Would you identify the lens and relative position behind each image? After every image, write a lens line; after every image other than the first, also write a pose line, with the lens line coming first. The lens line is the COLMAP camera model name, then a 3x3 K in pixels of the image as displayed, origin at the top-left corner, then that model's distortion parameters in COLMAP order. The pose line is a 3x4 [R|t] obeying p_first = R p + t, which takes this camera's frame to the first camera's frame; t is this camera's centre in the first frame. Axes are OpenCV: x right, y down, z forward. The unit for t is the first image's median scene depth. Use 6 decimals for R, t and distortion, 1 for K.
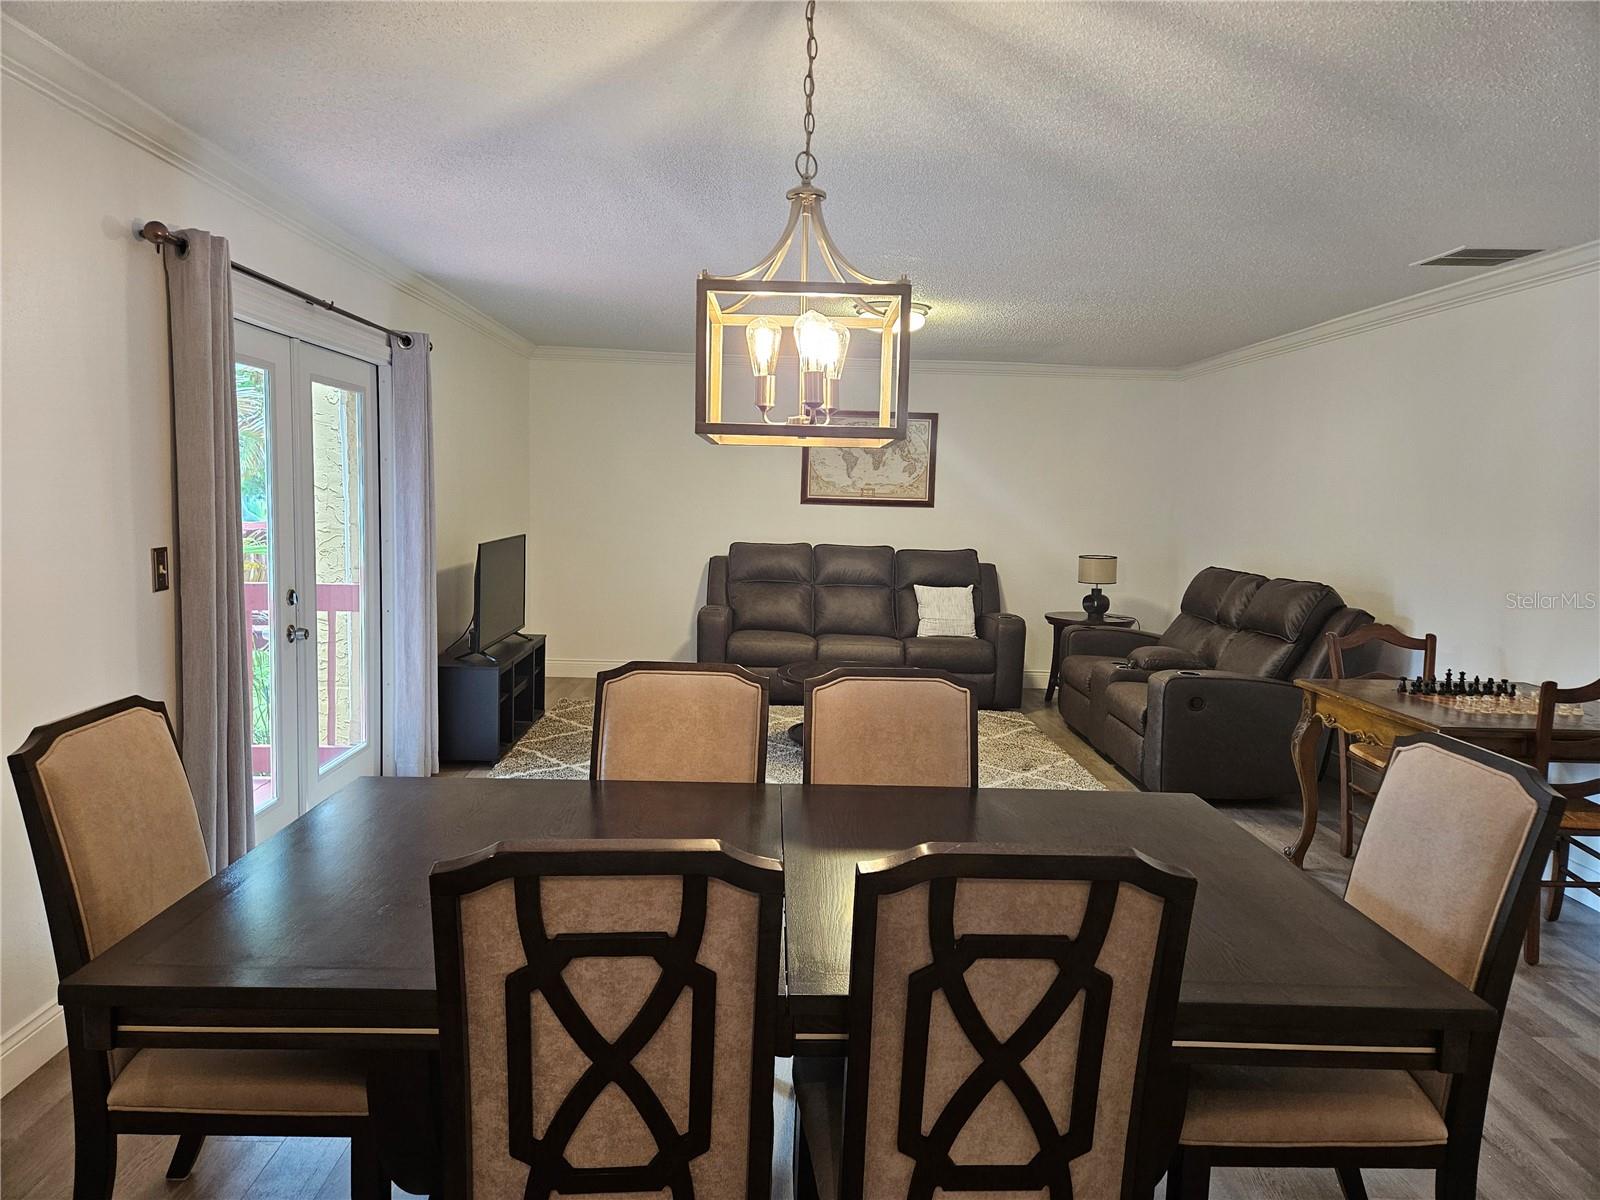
lens RADIAL K [[1071.3, 0, 796.7], [0, 1071.3, 599.5], [0, 0, 1]] dist [0.020949, -0.009622]
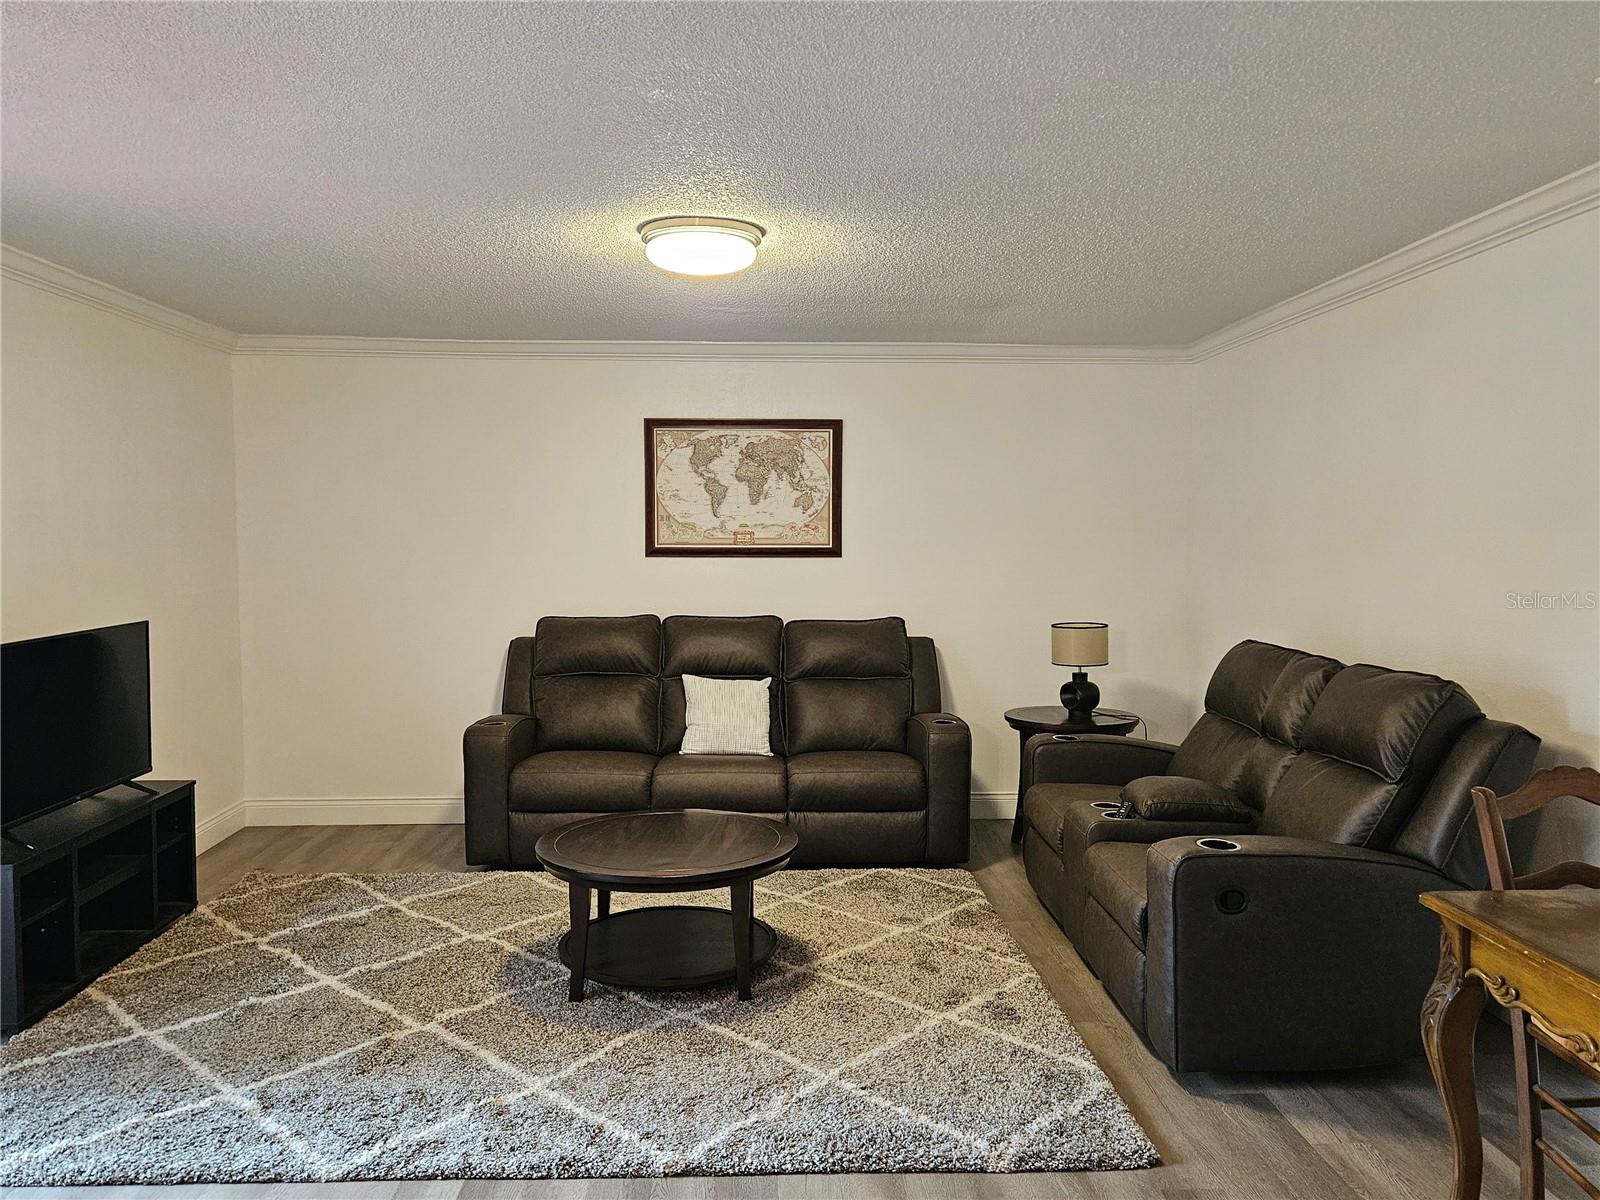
lens RADIAL K [[1215.8, 0, 799.6], [0, 1215.8, 595.7], [0, 0, 1]] dist [0.016265, -0.005835]
pose [[0.999527, -0.028310, 0.012021, 0.103252], [0.028872, 0.998361, -0.049417, -0.026866], [-0.010602, 0.049741, 0.998706, 0.259057]]
